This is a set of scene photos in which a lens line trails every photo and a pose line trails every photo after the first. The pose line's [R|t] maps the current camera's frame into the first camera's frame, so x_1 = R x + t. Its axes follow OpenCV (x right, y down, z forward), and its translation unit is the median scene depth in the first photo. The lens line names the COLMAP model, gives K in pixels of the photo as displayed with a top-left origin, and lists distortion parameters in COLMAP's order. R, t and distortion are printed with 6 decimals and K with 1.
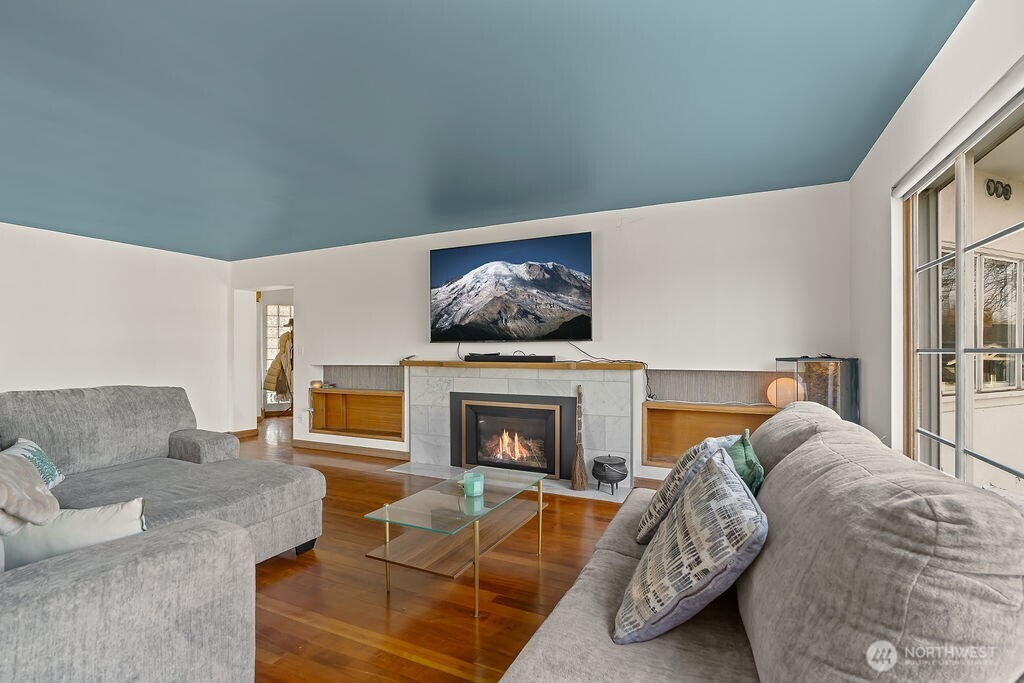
lens RADIAL K [[475.3, 0, 508.3], [0, 475.3, 344.7], [0, 0, 1]] dist [-0.001959, -0.000058]
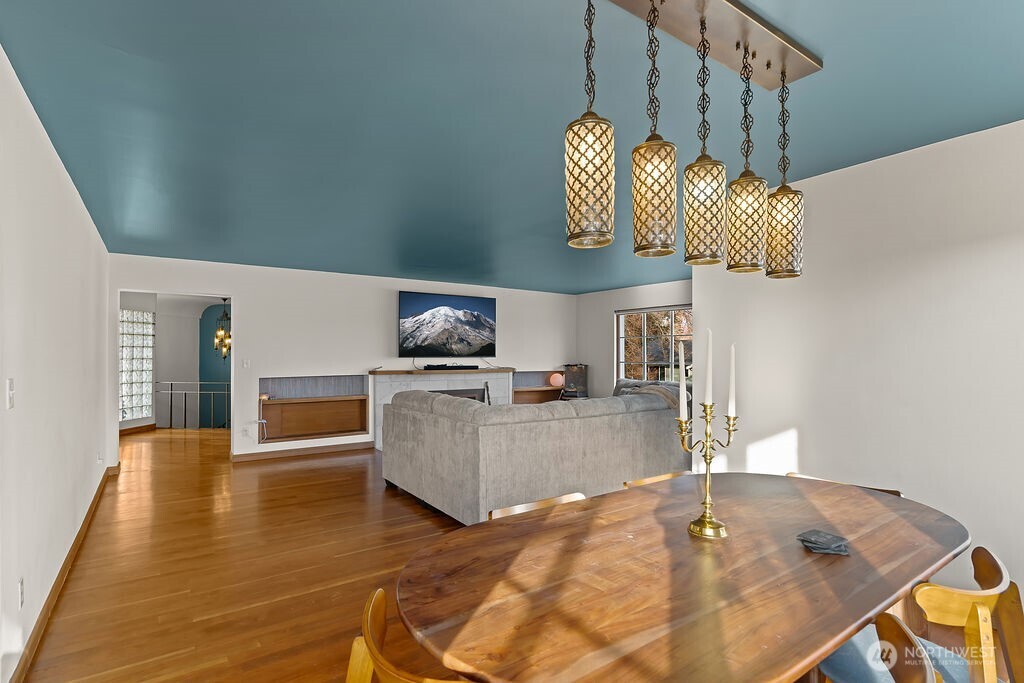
lens RADIAL K [[504.7, 0, 505.6], [0, 504.7, 345.4], [0, 0, 1]] dist [-0.002930, -0.000196]
pose [[0.481647, 0.019128, 0.876157, -1.399951], [-0.013354, 0.999806, -0.014487, -0.023433], [-0.876264, -0.004723, 0.481808, 0.013281]]
